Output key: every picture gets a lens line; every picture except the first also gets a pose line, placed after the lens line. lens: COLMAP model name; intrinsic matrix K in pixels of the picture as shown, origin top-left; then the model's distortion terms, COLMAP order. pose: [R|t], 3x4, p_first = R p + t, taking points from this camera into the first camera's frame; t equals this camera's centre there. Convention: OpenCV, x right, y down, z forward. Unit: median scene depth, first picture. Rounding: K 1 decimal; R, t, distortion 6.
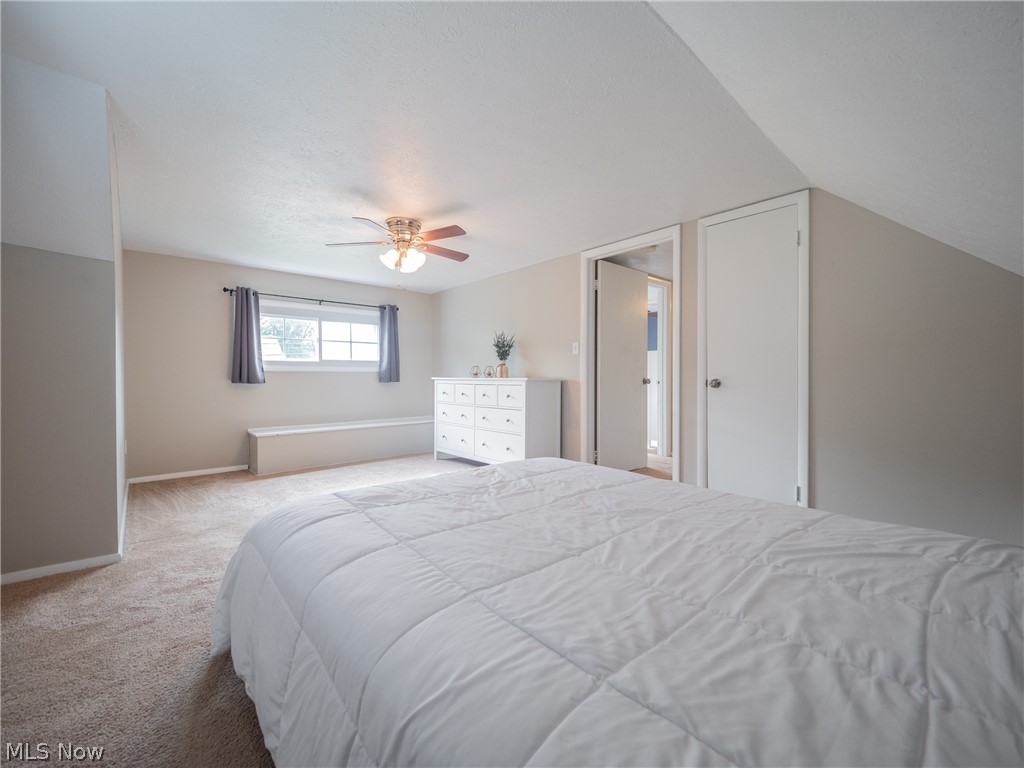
lens RADIAL K [[442.0, 0, 509.0], [0, 442.0, 385.5], [0, 0, 1]] dist [-0.000003, 0.000312]
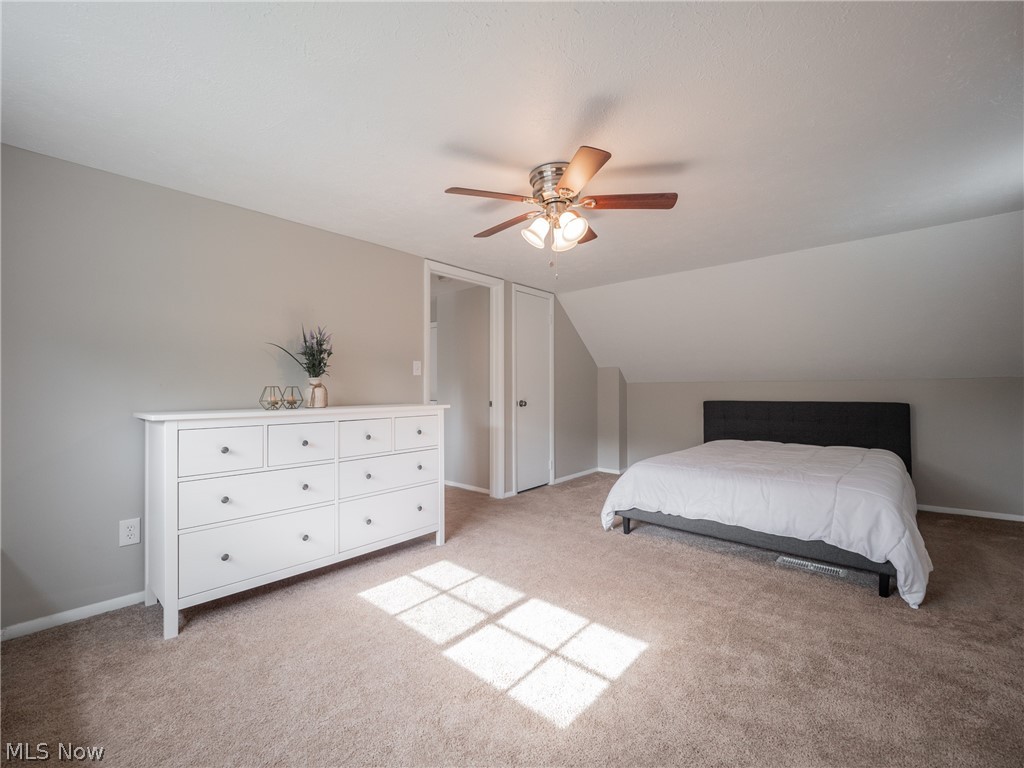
lens RADIAL K [[442.0, 0, 509.0], [0, 442.0, 385.5], [0, 0, 1]] dist [-0.000003, 0.000312]
pose [[-0.126728, 0.002749, 0.991934, -0.722046], [0.019250, 0.999815, -0.000312, -0.048099], [-0.991751, 0.019055, -0.126757, 0.940801]]
